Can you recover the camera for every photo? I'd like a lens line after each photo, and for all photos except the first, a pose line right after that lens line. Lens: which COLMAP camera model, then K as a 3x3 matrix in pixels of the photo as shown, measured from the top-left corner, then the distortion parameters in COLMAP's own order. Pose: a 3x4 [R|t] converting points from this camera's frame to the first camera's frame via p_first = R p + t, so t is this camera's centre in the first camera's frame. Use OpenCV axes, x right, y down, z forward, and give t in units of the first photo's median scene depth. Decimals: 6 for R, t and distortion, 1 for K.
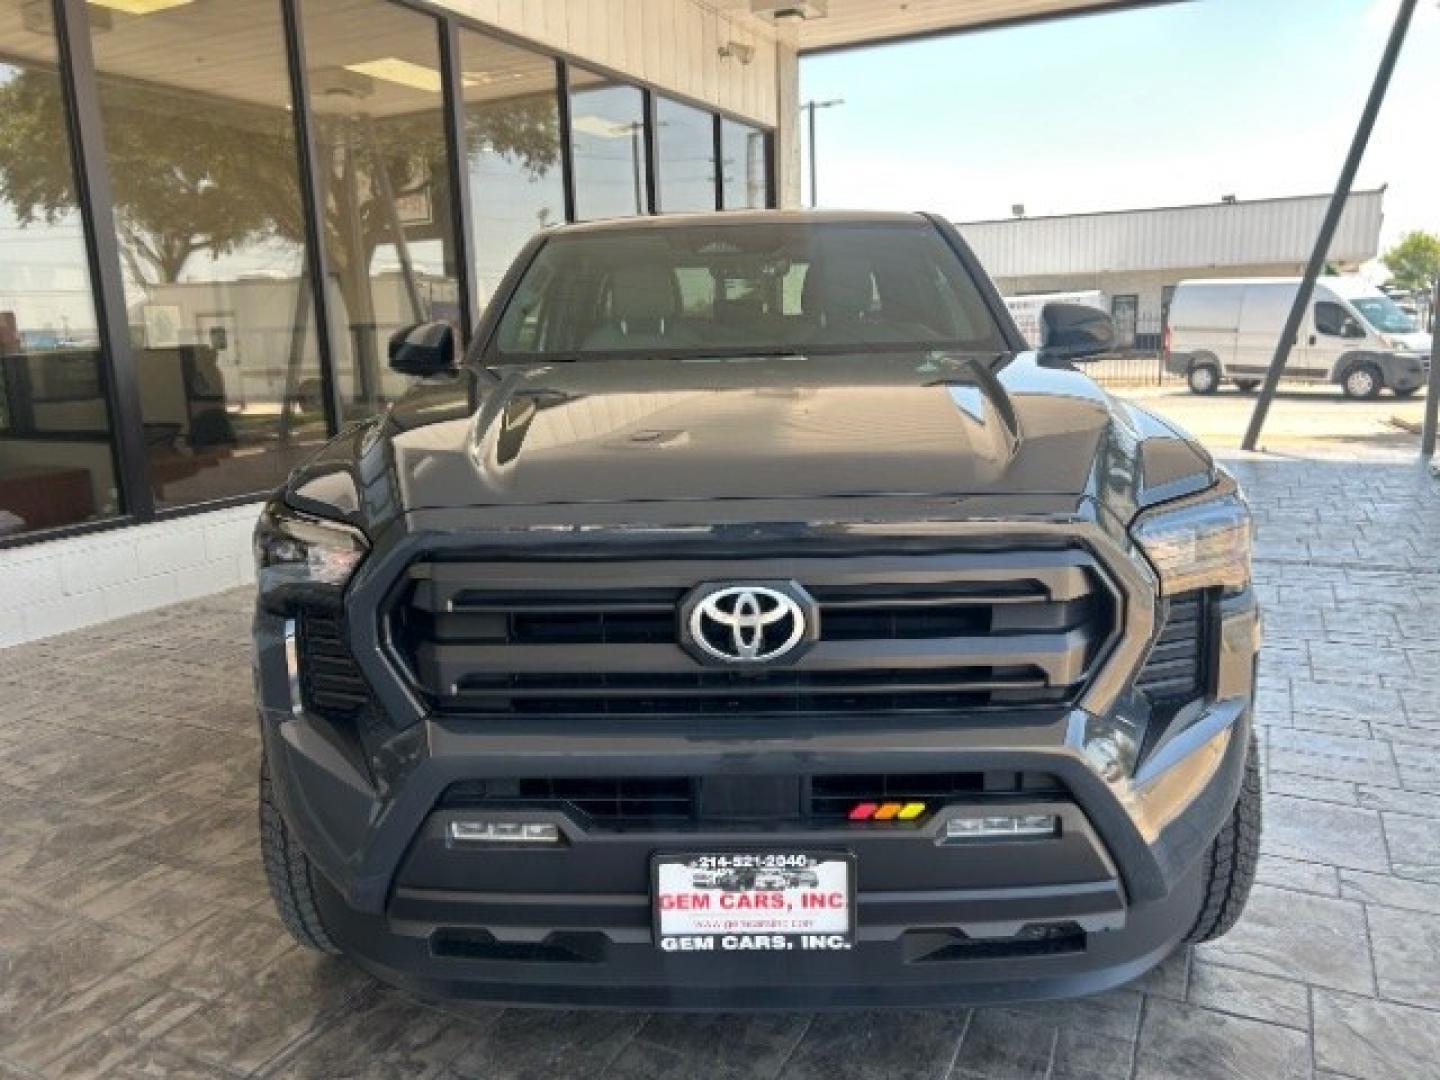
lens RADIAL K [[1087.8, 0, 721.0], [0, 1087.8, 533.5], [0, 0, 1]] dist [0.007008, -0.013338]
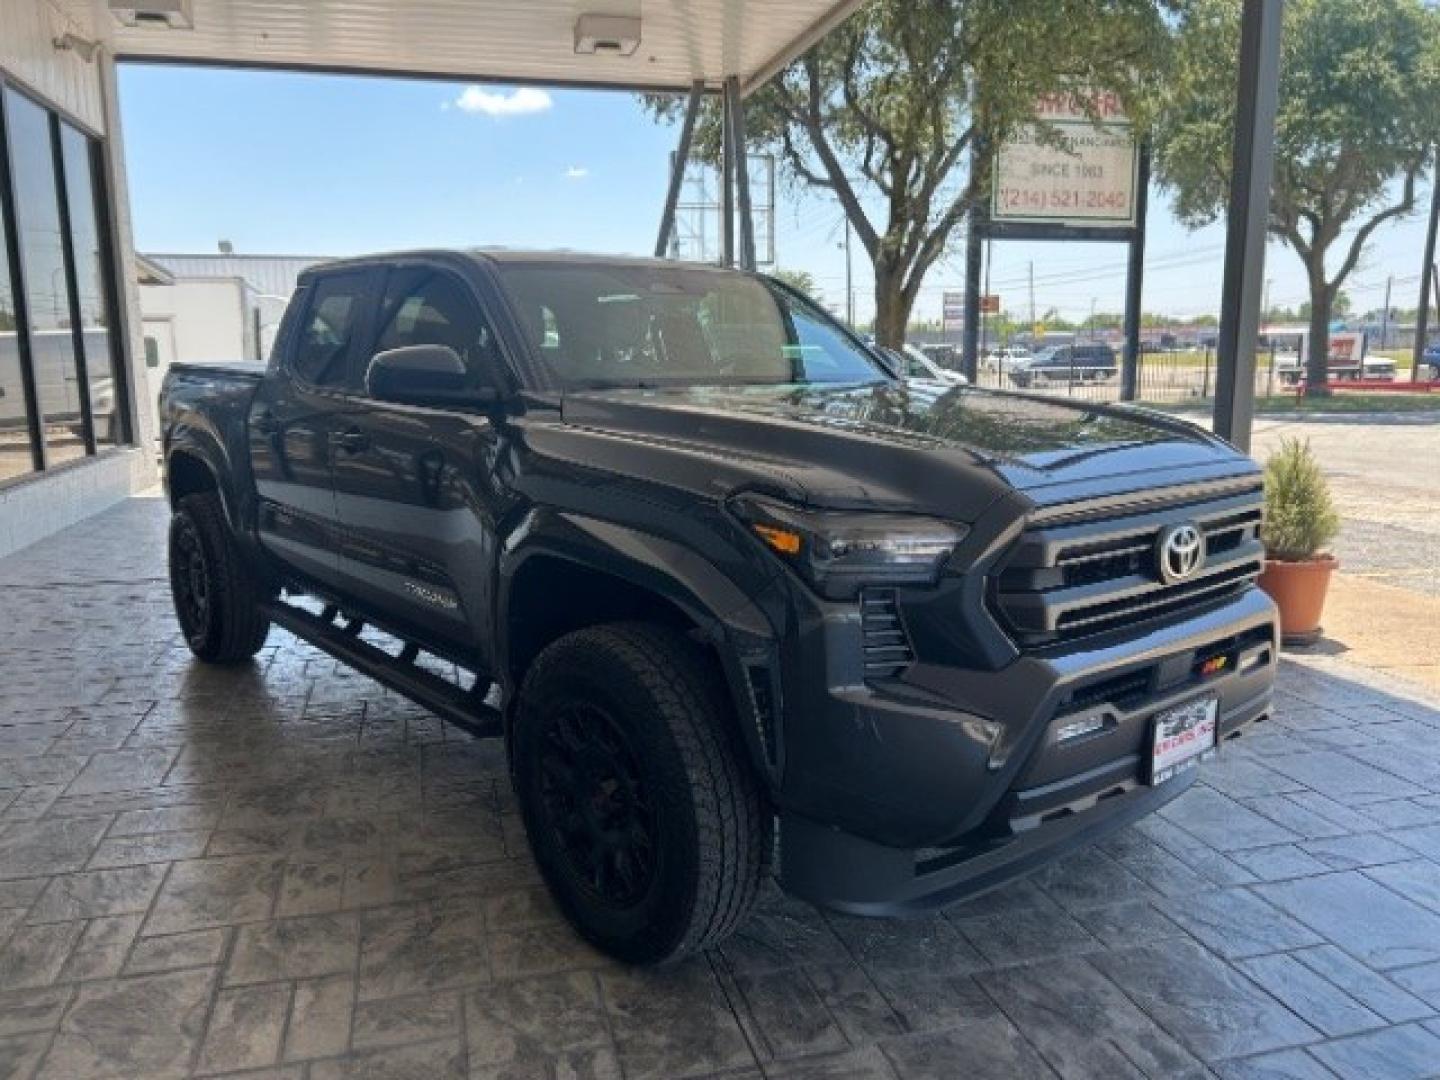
lens RADIAL K [[1087.8, 0, 721.0], [0, 1087.8, 533.5], [0, 0, 1]] dist [0.007008, -0.013338]
pose [[0.753219, -0.079320, 0.652970, -0.208794], [0.104822, 0.994491, -0.000108, -0.001374], [-0.649364, 0.068527, 0.757384, 0.038327]]
